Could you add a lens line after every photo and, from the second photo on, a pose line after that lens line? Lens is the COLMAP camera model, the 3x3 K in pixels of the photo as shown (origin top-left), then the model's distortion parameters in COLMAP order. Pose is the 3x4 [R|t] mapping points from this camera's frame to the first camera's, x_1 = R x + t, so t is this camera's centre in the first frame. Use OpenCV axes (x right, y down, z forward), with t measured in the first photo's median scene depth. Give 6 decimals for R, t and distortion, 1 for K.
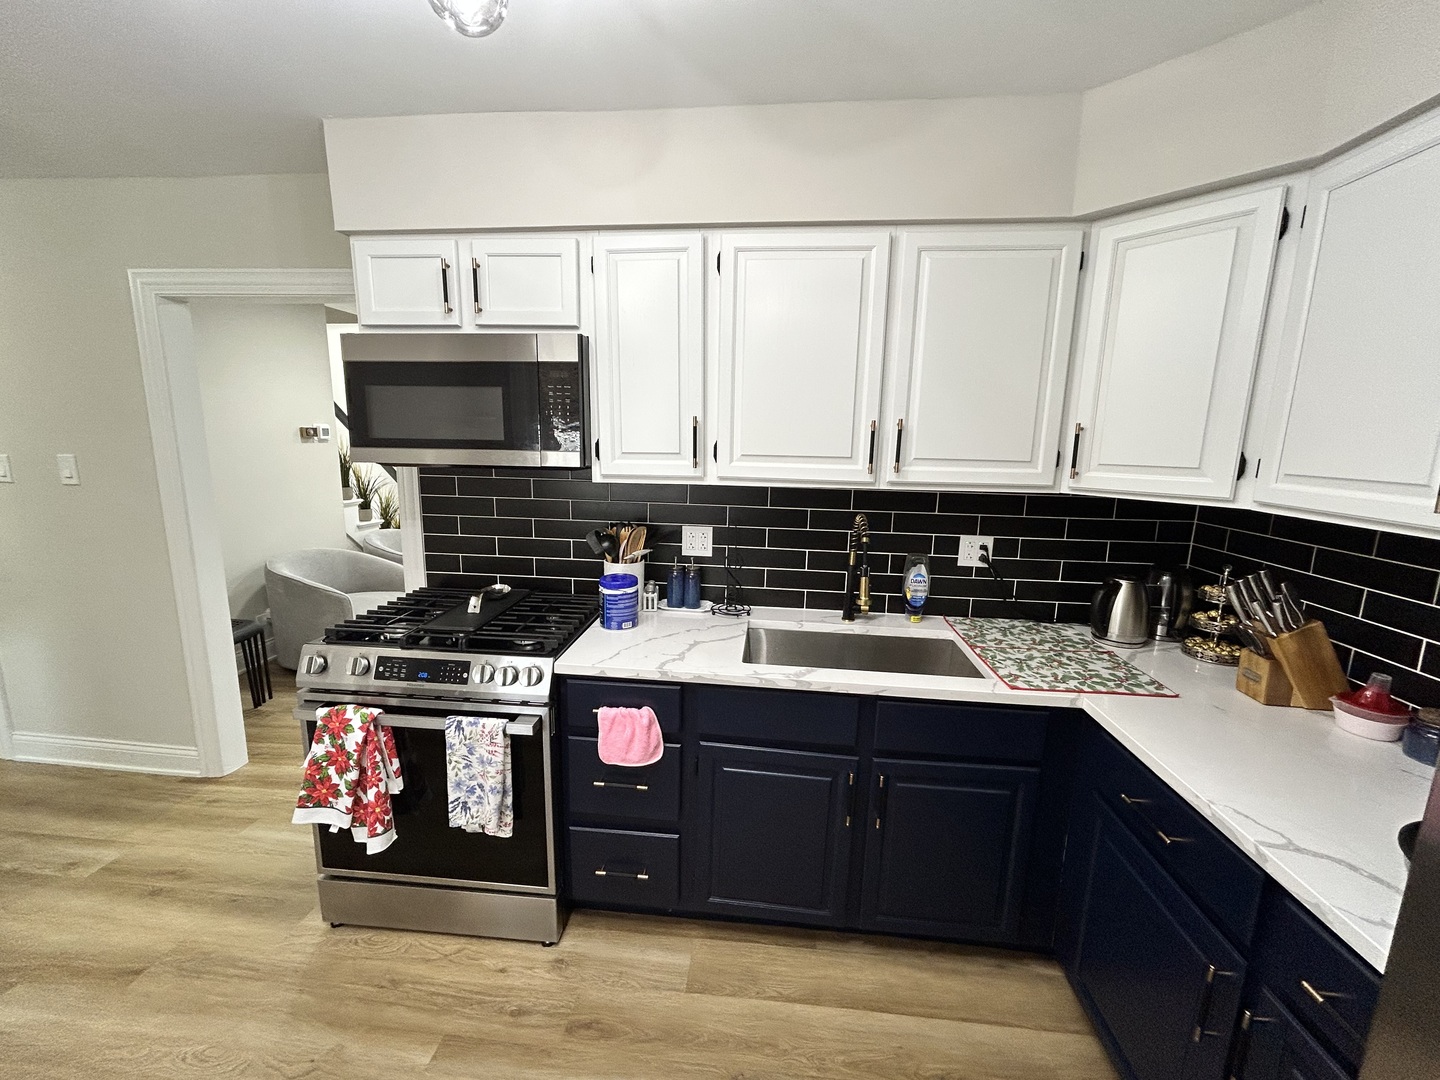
lens RADIAL K [[580.8, 0, 719.6], [0, 580.8, 537.5], [0, 0, 1]] dist [-0.001399, 0.000930]
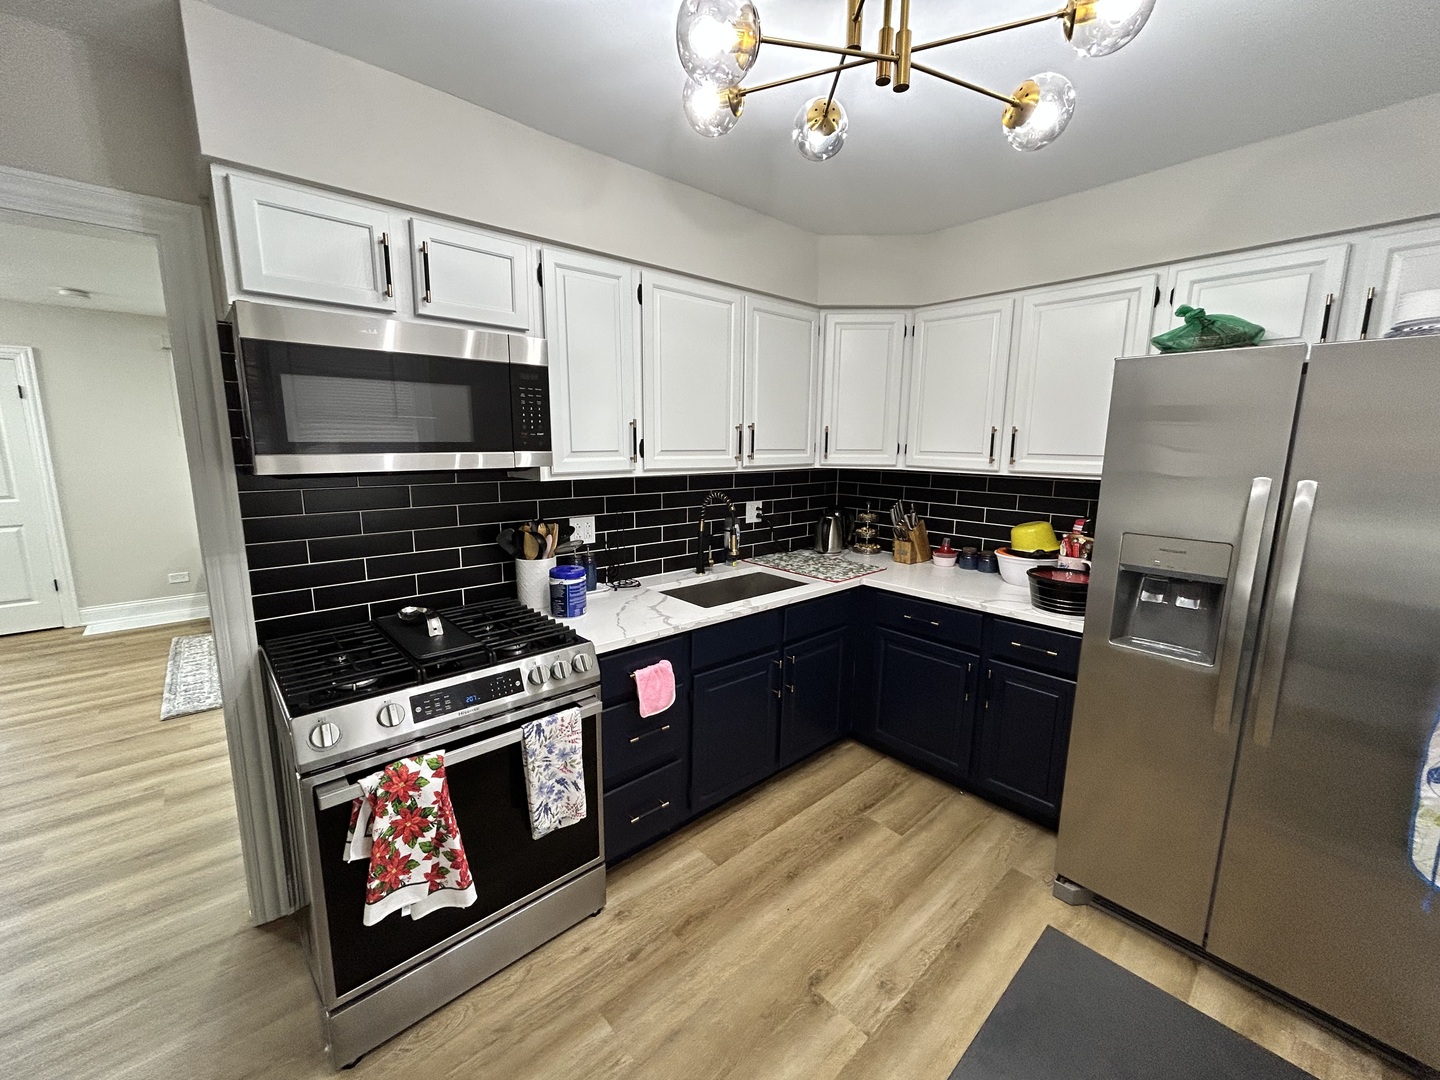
lens RADIAL K [[580.8, 0, 720.7], [0, 580.8, 537.6], [0, 0, 1]] dist [-0.001399, 0.000930]
pose [[0.673638, -0.137442, 0.726169, -0.869997], [0.131385, 0.989176, 0.065340, -0.023874], [-0.727289, 0.051393, 0.684404, 0.070293]]
